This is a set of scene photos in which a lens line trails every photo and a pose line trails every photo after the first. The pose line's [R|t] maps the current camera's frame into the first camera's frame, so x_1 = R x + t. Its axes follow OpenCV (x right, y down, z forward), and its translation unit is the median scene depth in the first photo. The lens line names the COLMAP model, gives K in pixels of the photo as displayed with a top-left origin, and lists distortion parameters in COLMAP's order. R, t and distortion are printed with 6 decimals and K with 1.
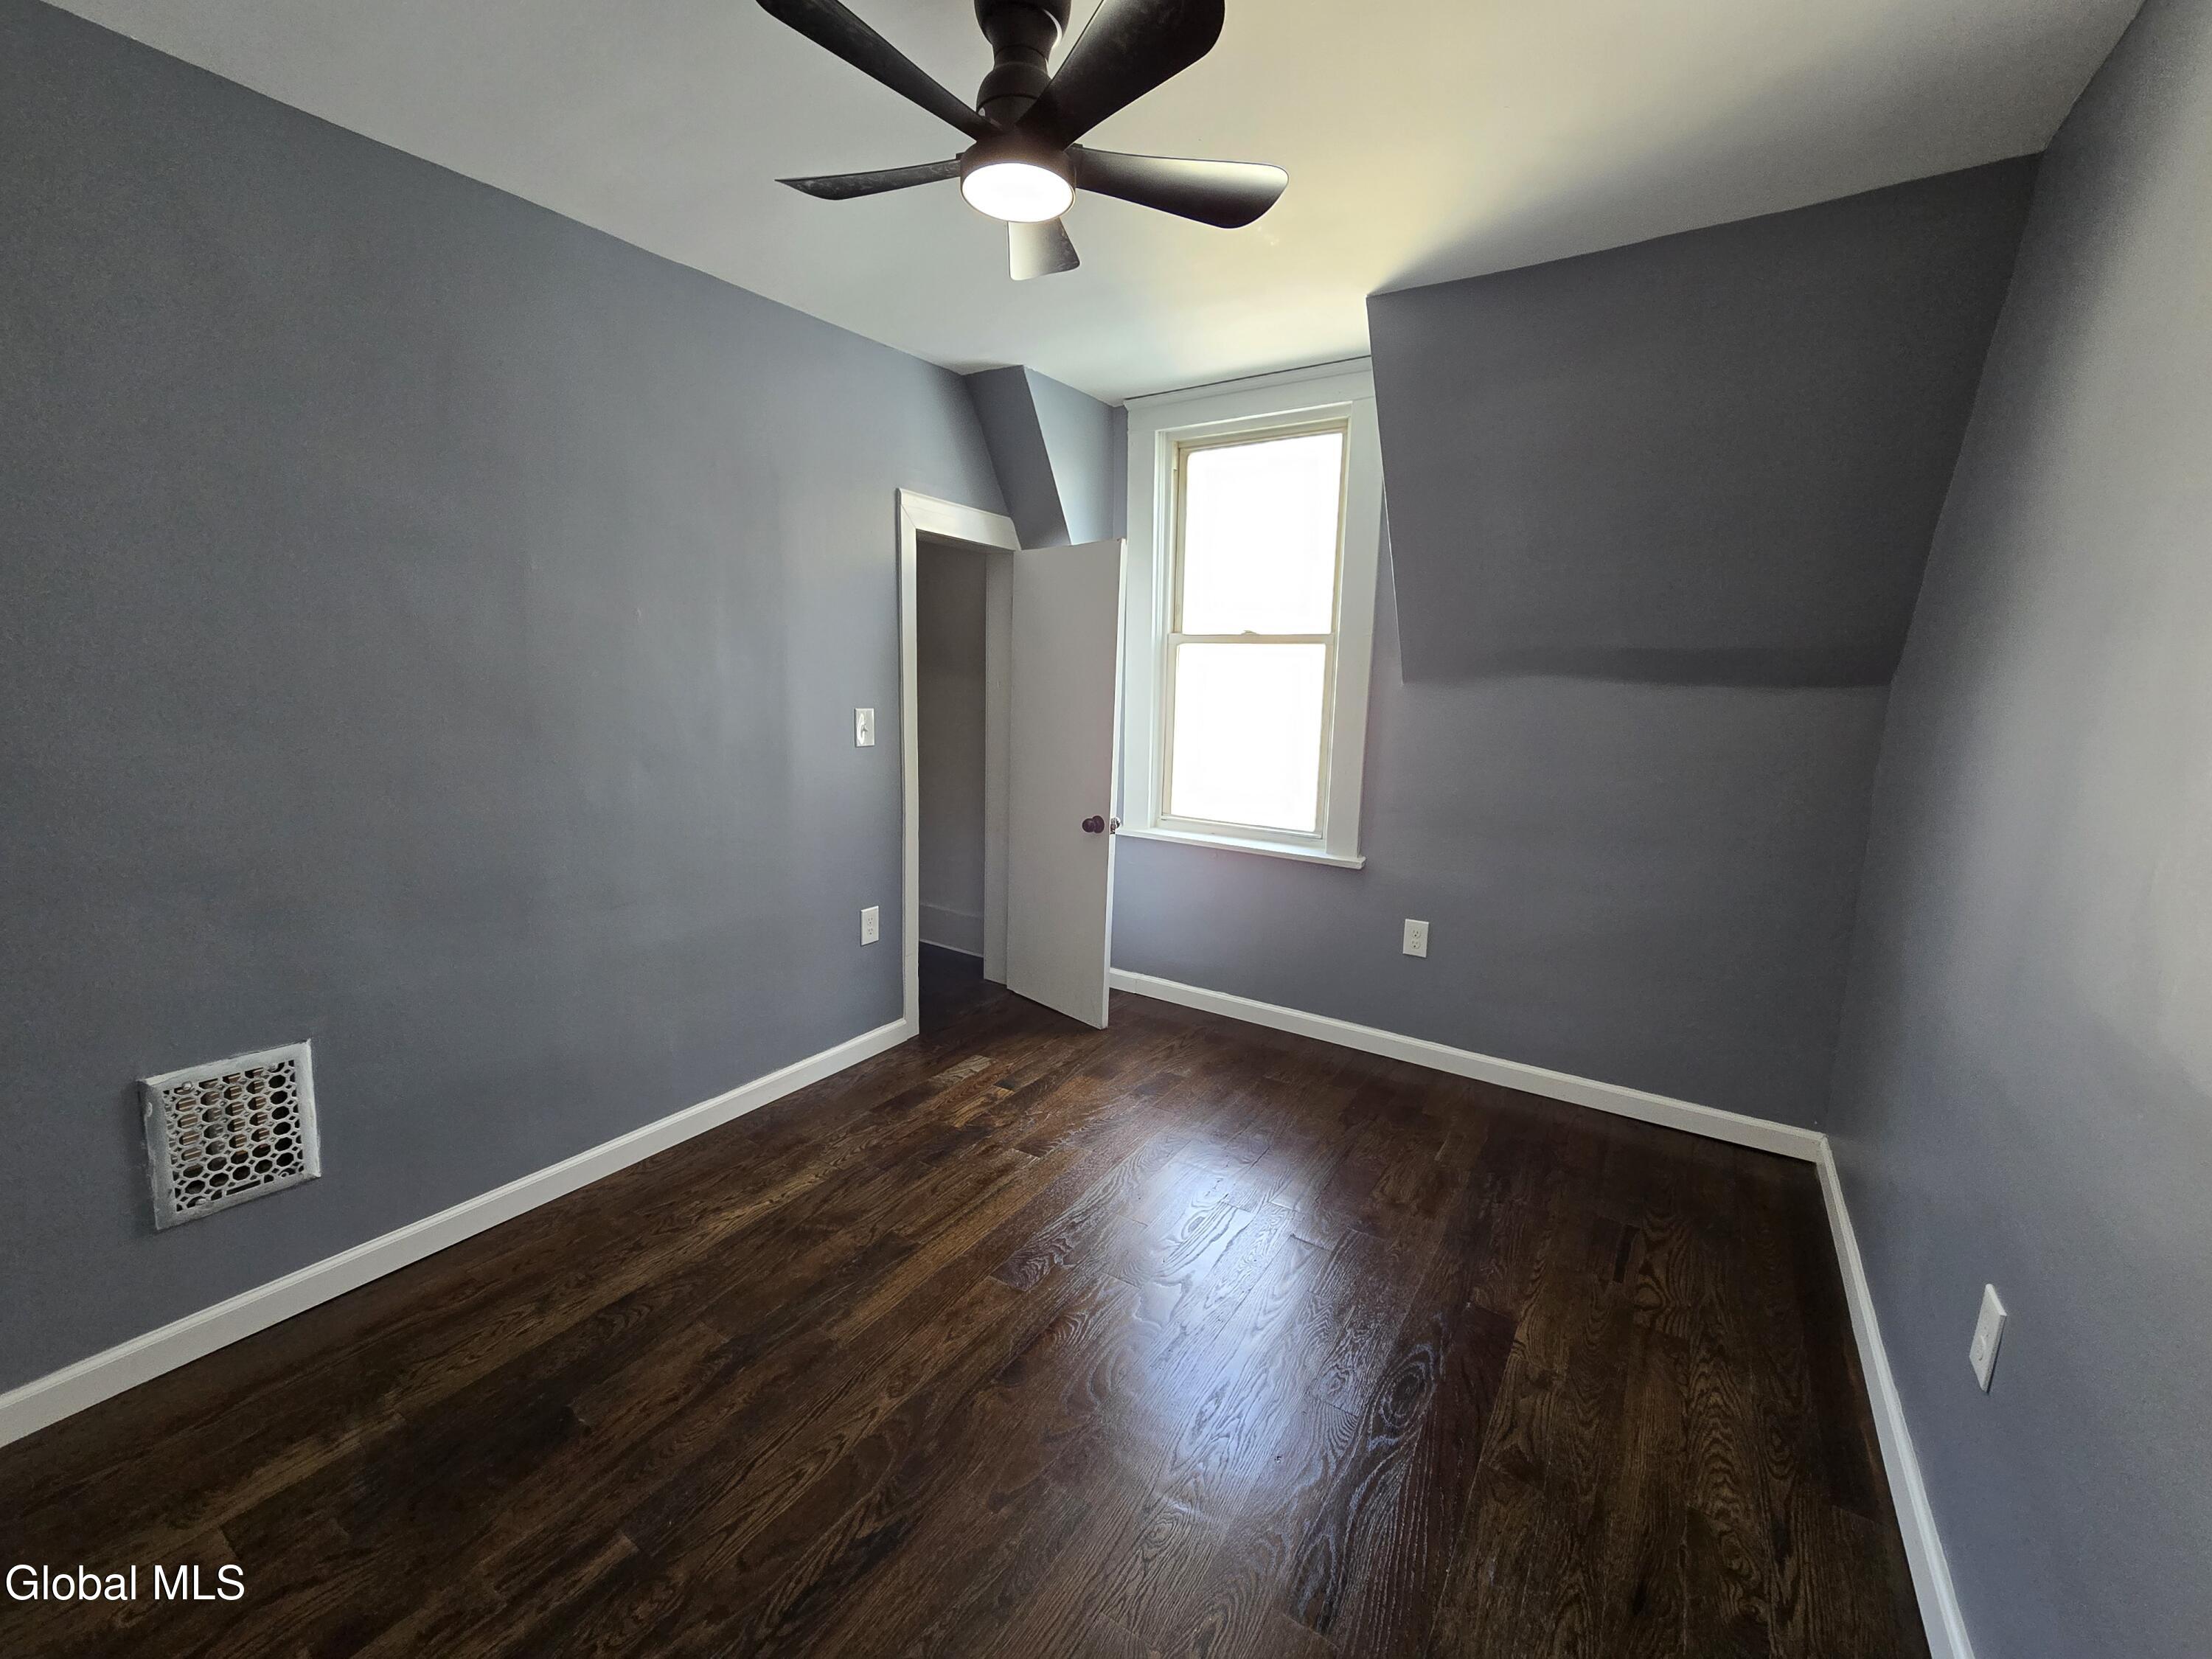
lens RADIAL K [[906.2, 0, 1097.9], [0, 906.2, 830.0], [0, 0, 1]] dist [0.000420, -0.000506]
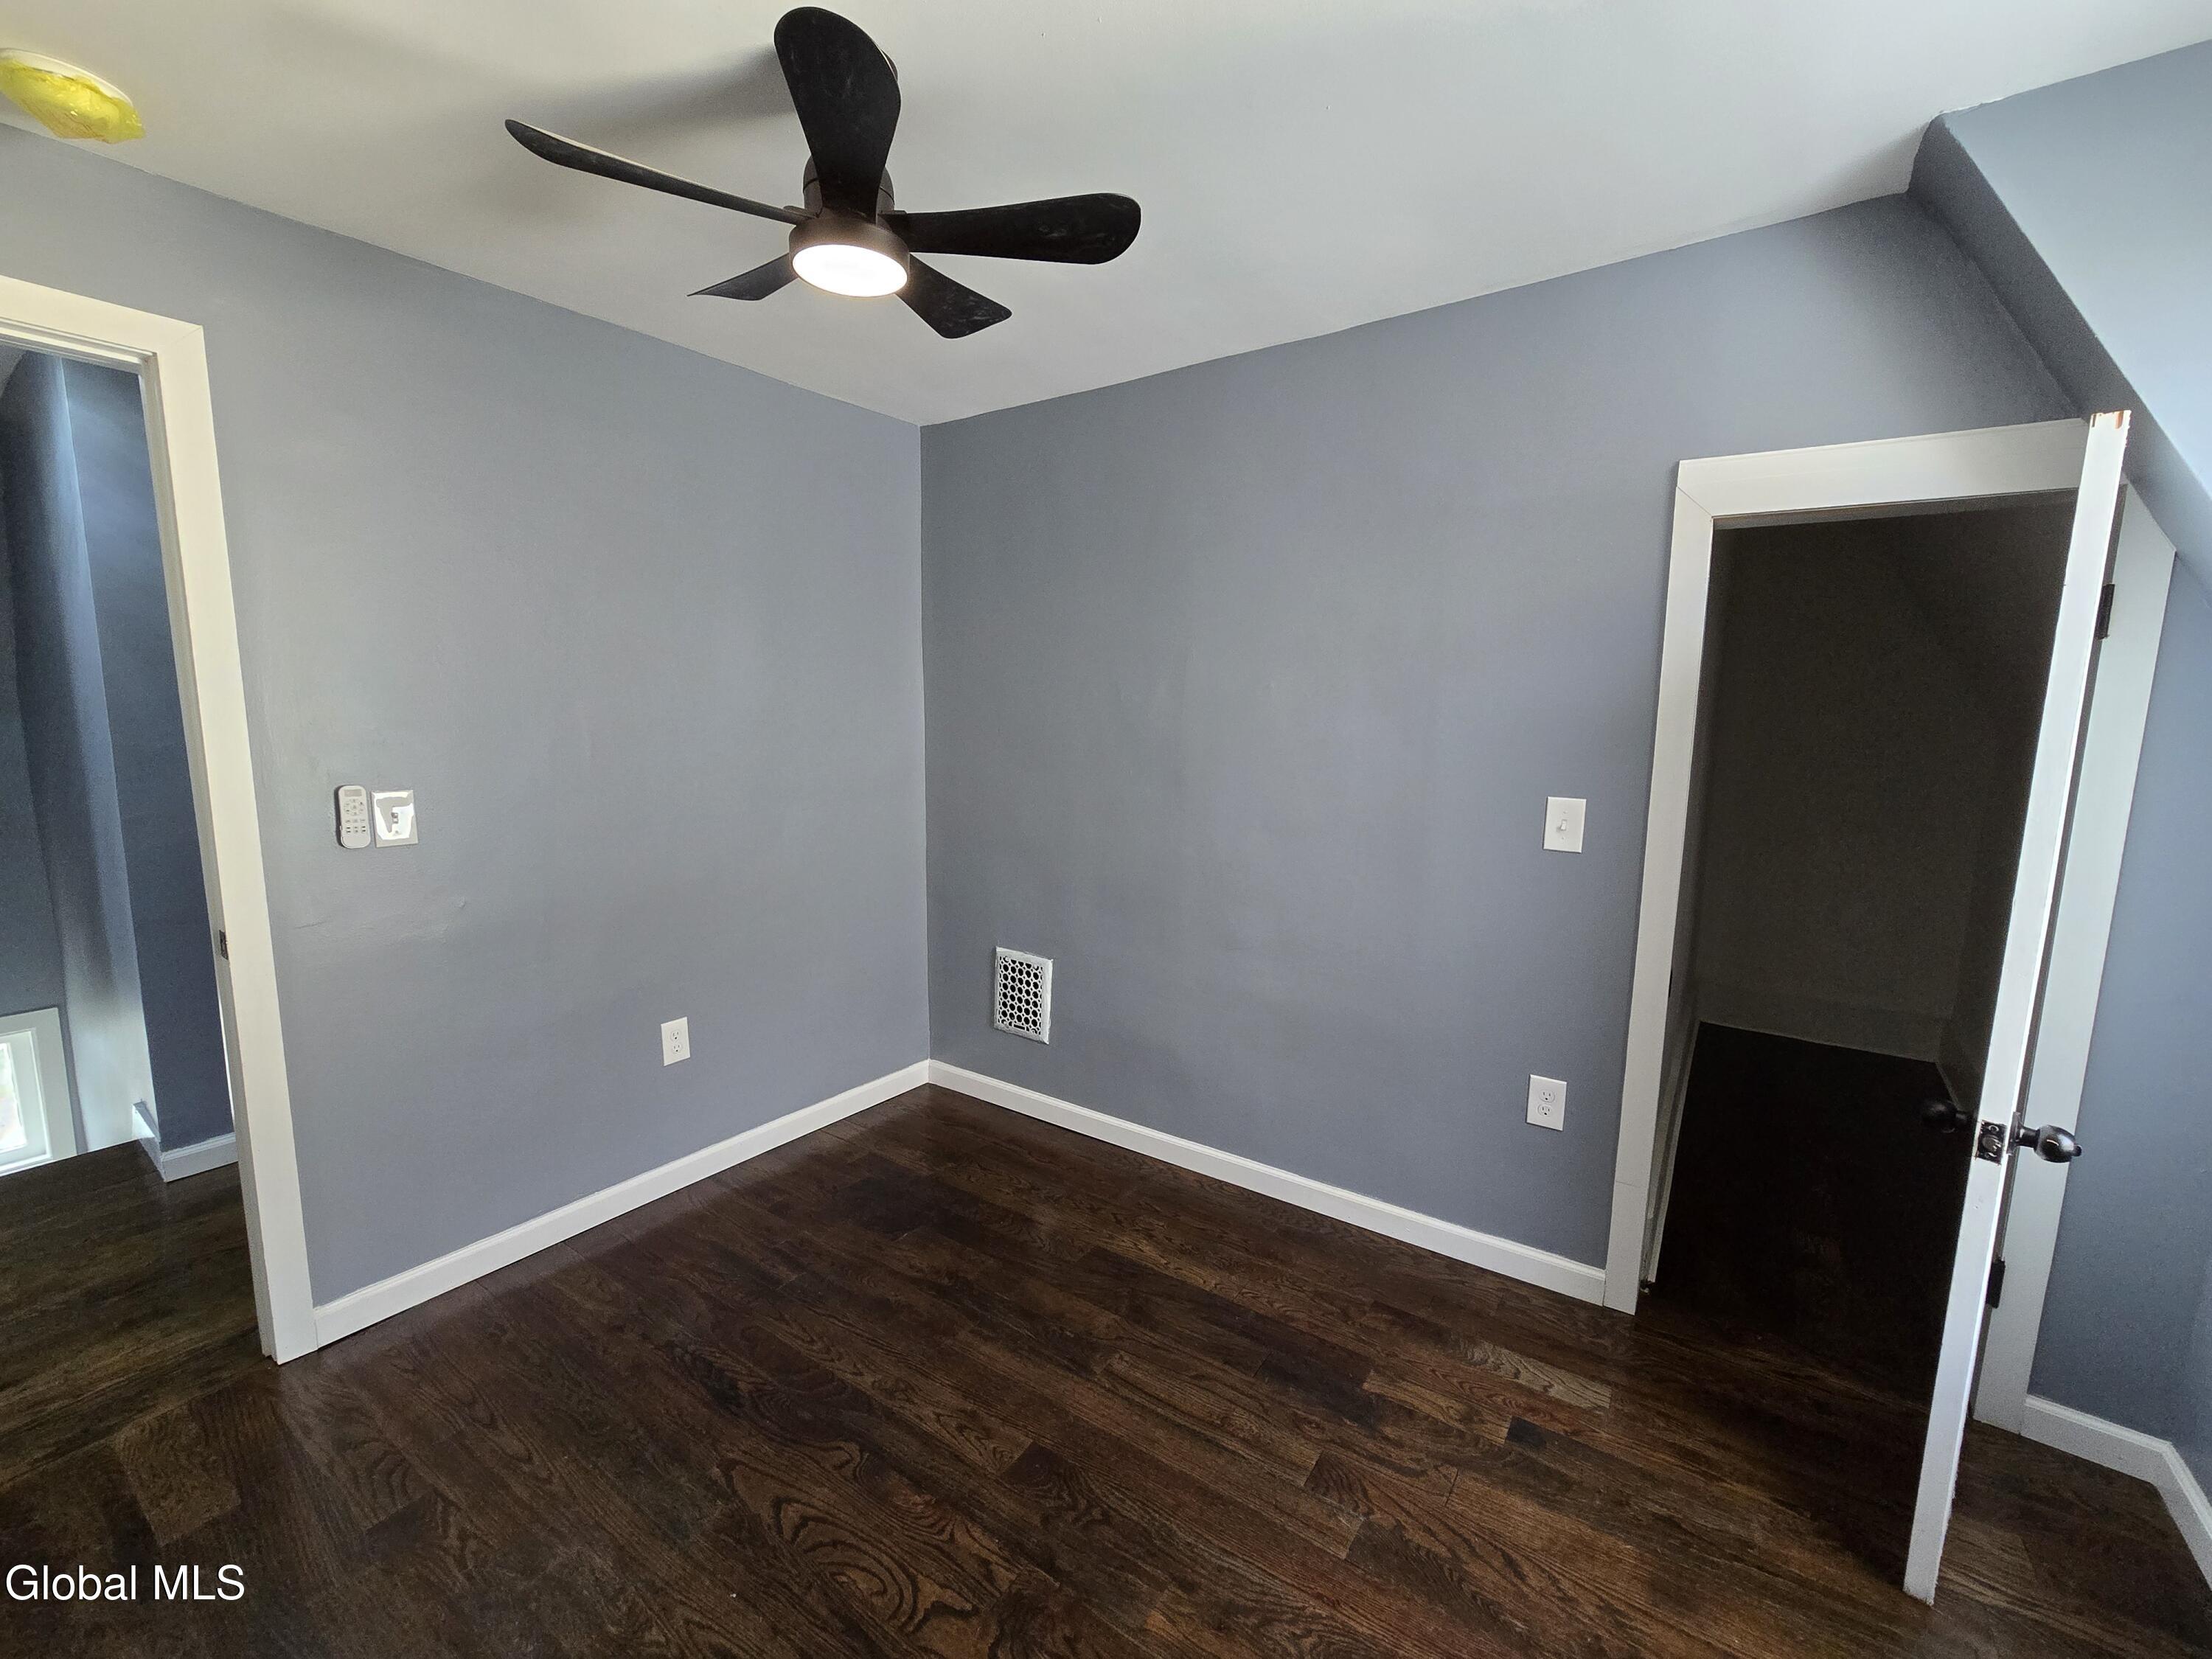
lens RADIAL K [[906.2, 0, 1097.9], [0, 906.2, 830.0], [0, 0, 1]] dist [0.000420, -0.000506]
pose [[-0.026130, 0.112933, -0.993259, 0.625180], [-0.179659, 0.976890, 0.115798, -0.173502], [0.983382, 0.181473, -0.005237, 0.901177]]
